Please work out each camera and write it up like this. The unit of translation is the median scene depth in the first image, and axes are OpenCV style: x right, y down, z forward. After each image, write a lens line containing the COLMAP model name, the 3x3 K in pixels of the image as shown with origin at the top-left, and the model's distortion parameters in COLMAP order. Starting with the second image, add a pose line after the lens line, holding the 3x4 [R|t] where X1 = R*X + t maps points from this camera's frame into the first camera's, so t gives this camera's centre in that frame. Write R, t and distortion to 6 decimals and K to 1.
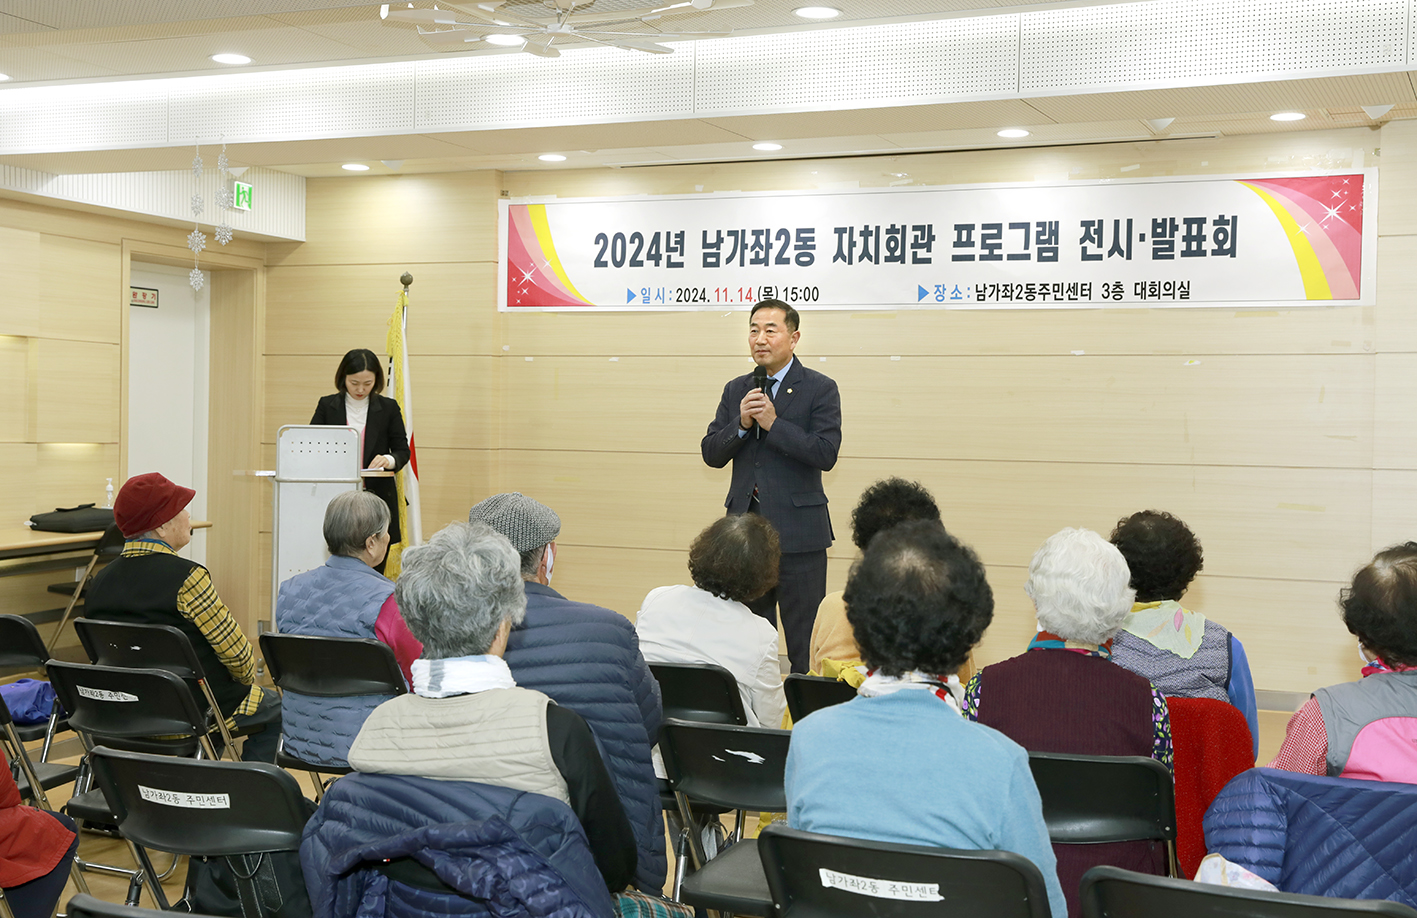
lens RADIAL K [[1986.8, 0, 662.4], [0, 1986.8, 440.8], [0, 0, 1]] dist [0.080911, 0.000000]
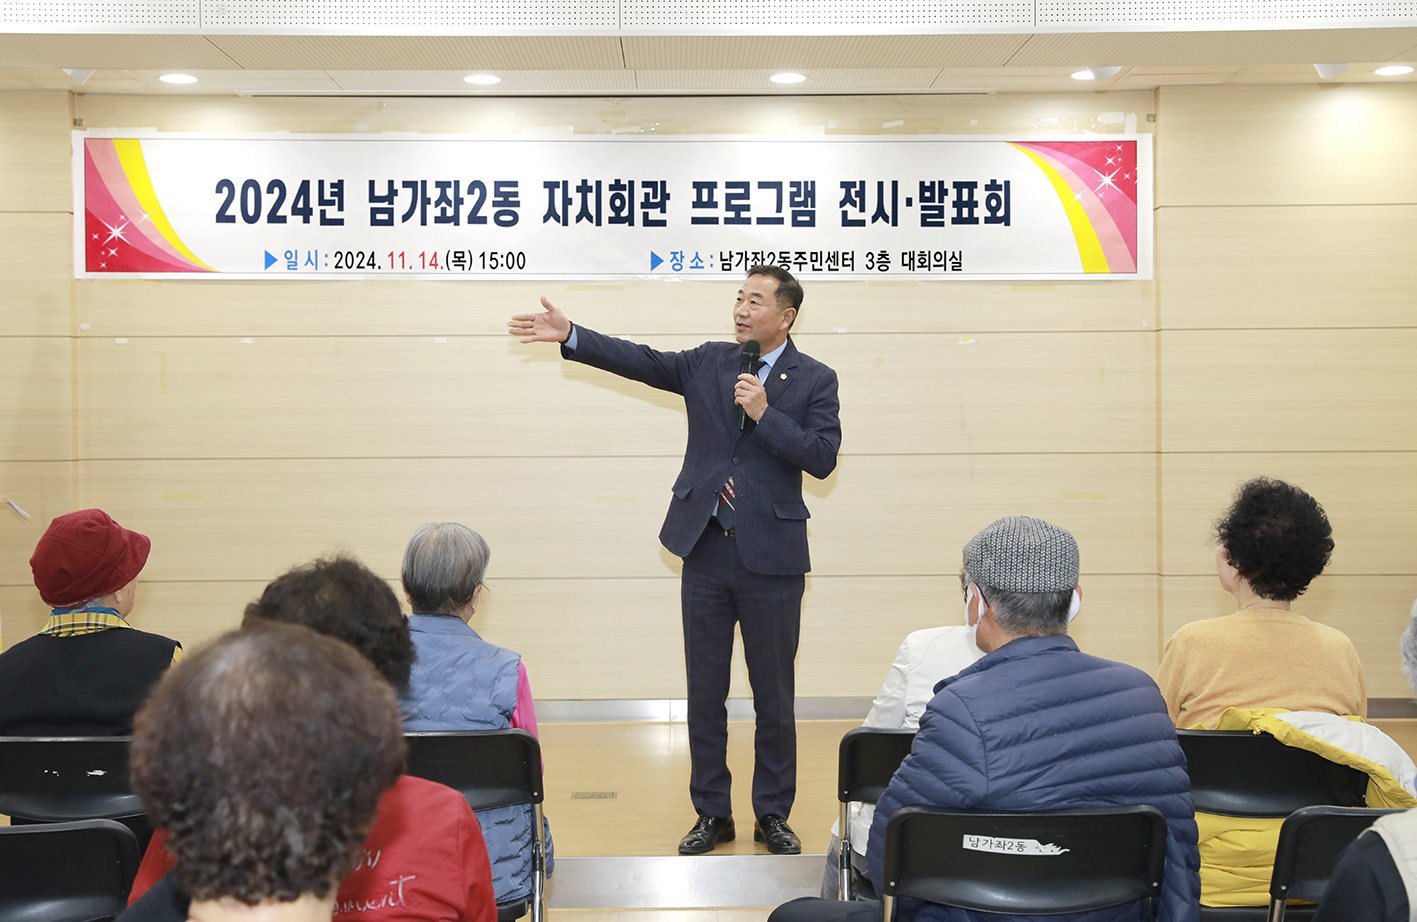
lens RADIAL K [[2132.8, 0, 738.8], [0, 2132.8, 439.8], [0, 0, 1]] dist [0.087001, 0.000000]
pose [[0.891993, -0.026222, 0.451289, -0.257772], [0.024375, 0.999654, 0.009906, -0.006103], [-0.451392, 0.002164, 0.892323, 0.173555]]
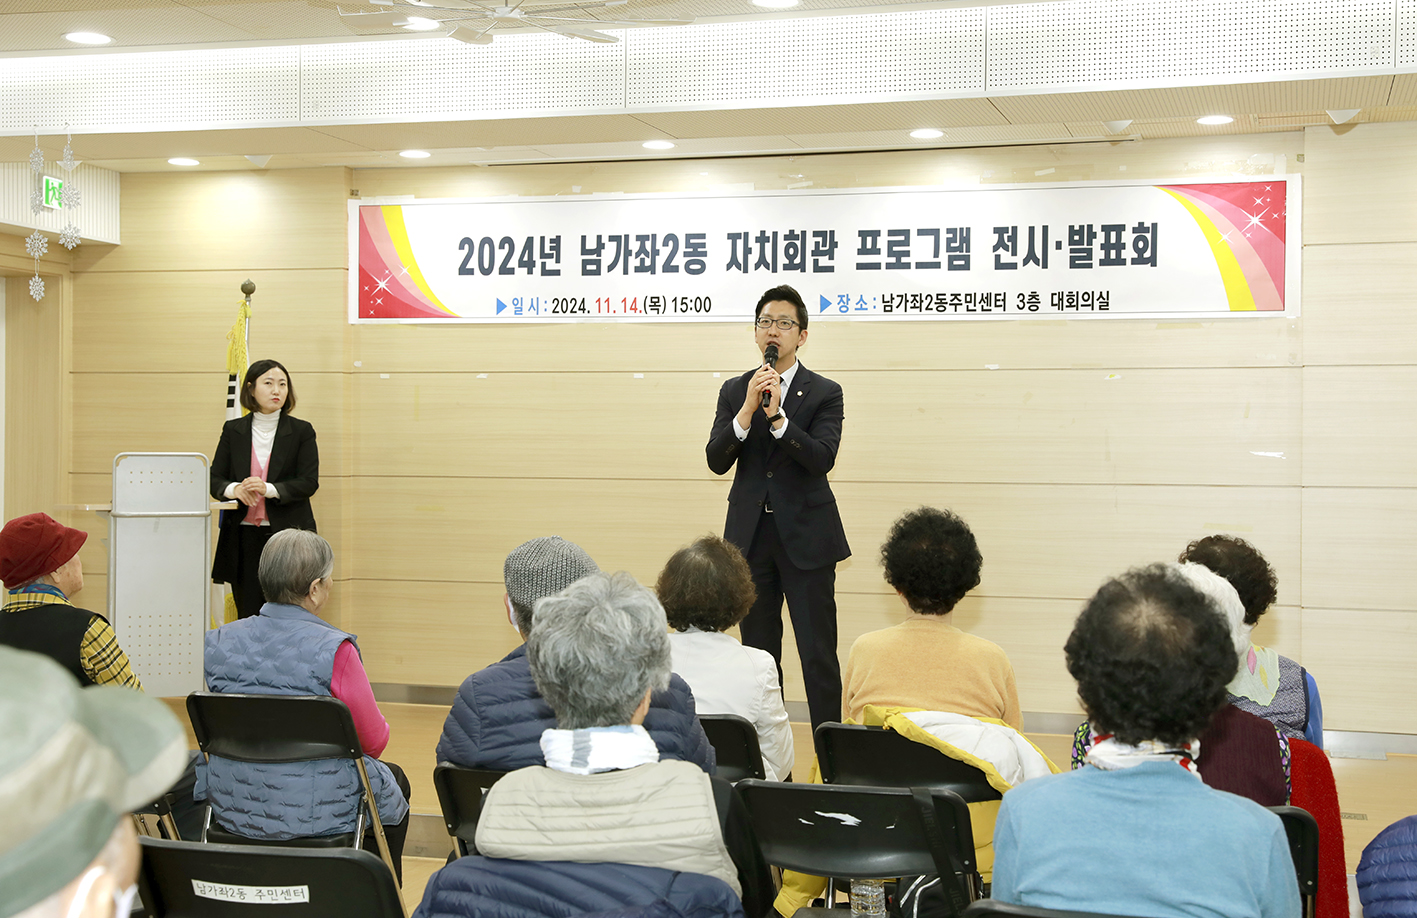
lens RADIAL K [[2132.8, 0, 701.1], [0, 2132.8, 462.2], [0, 0, 1]] dist [0.087001, 0.000000]
pose [[0.989700, -0.011437, 0.142702, -0.071727], [0.011118, 0.999934, 0.003033, -0.003771], [-0.142728, -0.001415, 0.989761, 0.019331]]
